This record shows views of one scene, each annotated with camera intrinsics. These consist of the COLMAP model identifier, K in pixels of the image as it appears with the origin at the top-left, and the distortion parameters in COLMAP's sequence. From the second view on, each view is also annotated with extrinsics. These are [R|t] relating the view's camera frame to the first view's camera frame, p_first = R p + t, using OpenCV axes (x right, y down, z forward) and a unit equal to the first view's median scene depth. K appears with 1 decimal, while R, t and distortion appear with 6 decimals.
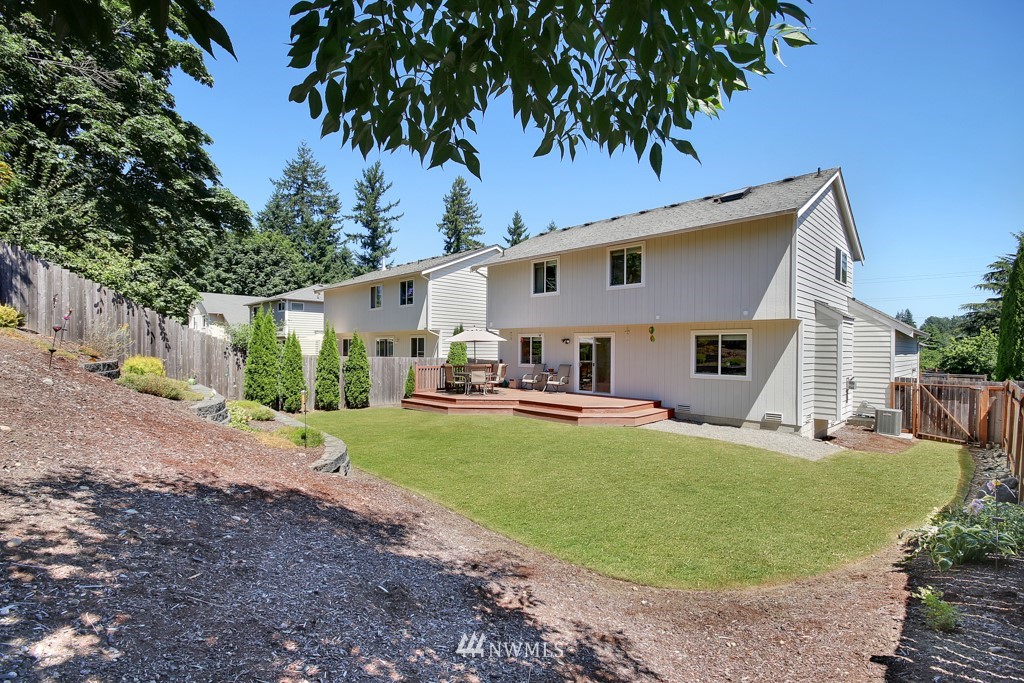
lens RADIAL K [[469.1, 0, 506.9], [0, 469.1, 345.3], [0, 0, 1]] dist [-0.003636, -0.000197]
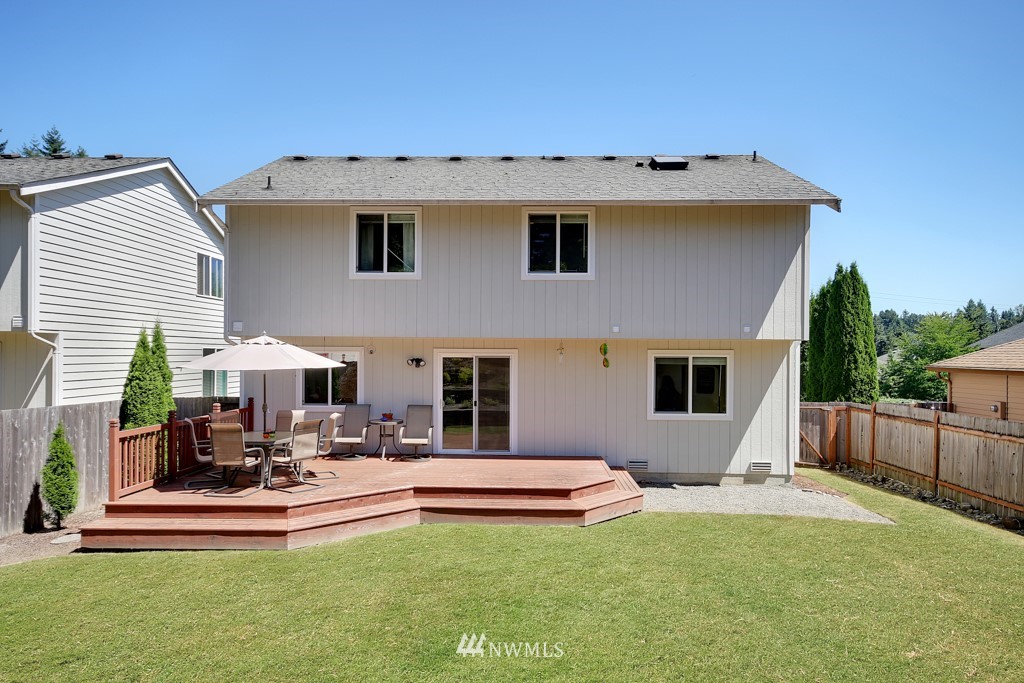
lens RADIAL K [[641.9, 0, 517.0], [0, 641.9, 347.3], [0, 0, 1]] dist [0.009932, 0.002189]
pose [[0.725117, 0.003120, 0.688619, -0.357813], [-0.005573, 0.999984, 0.001338, -0.032926], [-0.688604, -0.004808, 0.725122, 0.421177]]
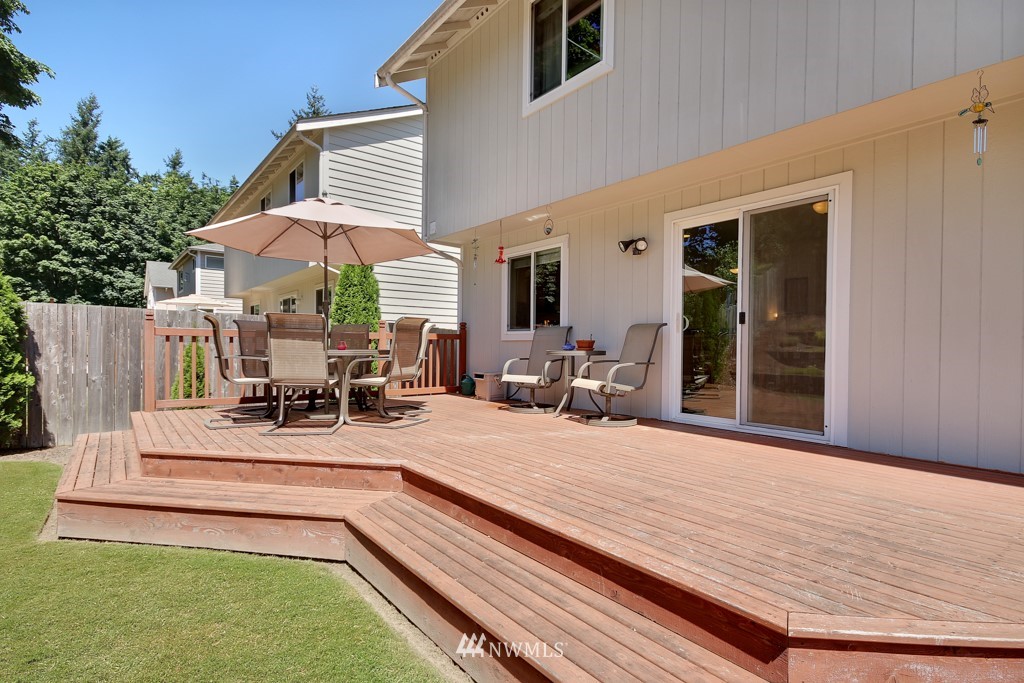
lens RADIAL K [[524.8, 0, 502.0], [0, 524.8, 349.9], [0, 0, 1]] dist [0.011092, -0.002497]
pose [[0.991609, 0.002374, -0.129253, 0.098265], [0.000153, 0.999809, 0.019539, 0.058242], [0.129275, -0.019395, 0.991419, 0.756055]]
